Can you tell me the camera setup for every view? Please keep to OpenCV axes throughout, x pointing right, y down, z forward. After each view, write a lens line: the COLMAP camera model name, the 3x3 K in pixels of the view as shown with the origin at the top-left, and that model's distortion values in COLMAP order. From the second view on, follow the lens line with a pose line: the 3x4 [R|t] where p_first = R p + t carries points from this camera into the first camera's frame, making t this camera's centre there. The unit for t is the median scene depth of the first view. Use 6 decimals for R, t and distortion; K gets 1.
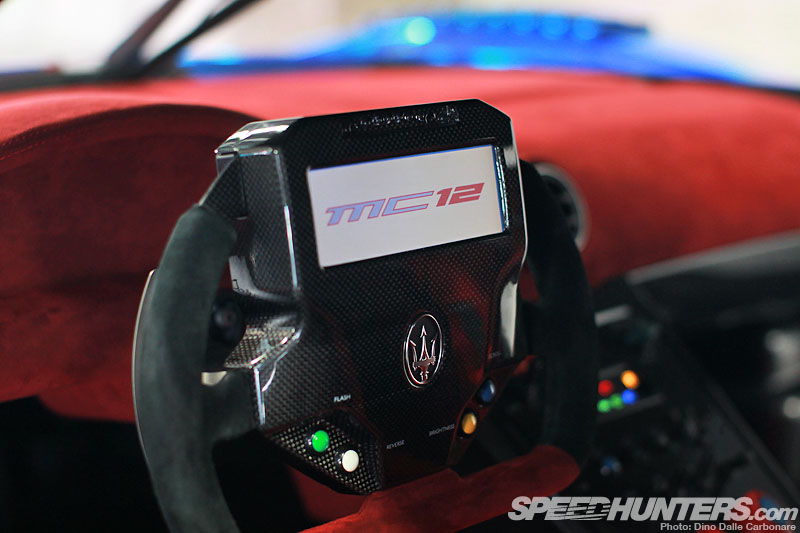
lens RADIAL K [[1520.3, 0, 400.0], [0, 1520.3, 266.5], [0, 0, 1]] dist [-0.192273, 0.147181]
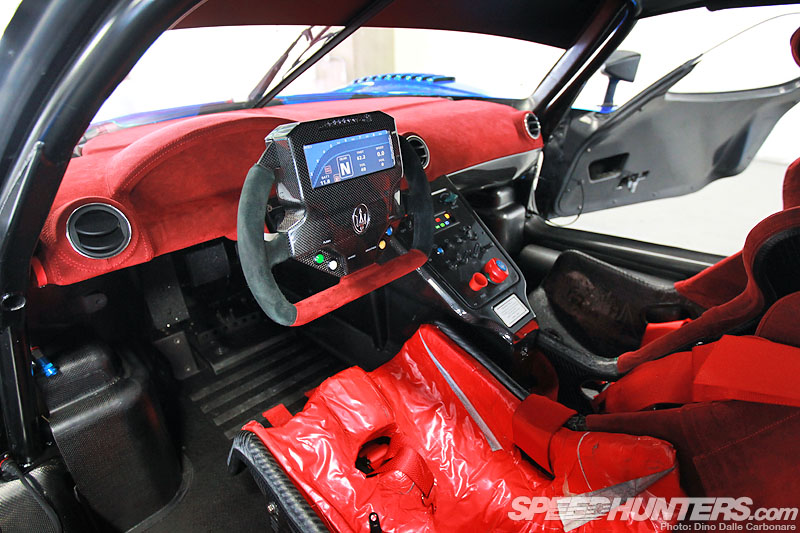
lens RADIAL K [[470.4, 0, 400.0], [0, 470.4, 266.5], [0, 0, 1]] dist [-0.026845, 0.001200]
pose [[0.998073, -0.050580, 0.035933, 0.044430], [0.041624, 0.975336, 0.216767, -0.029359], [-0.046011, -0.214853, 0.975562, 0.222930]]
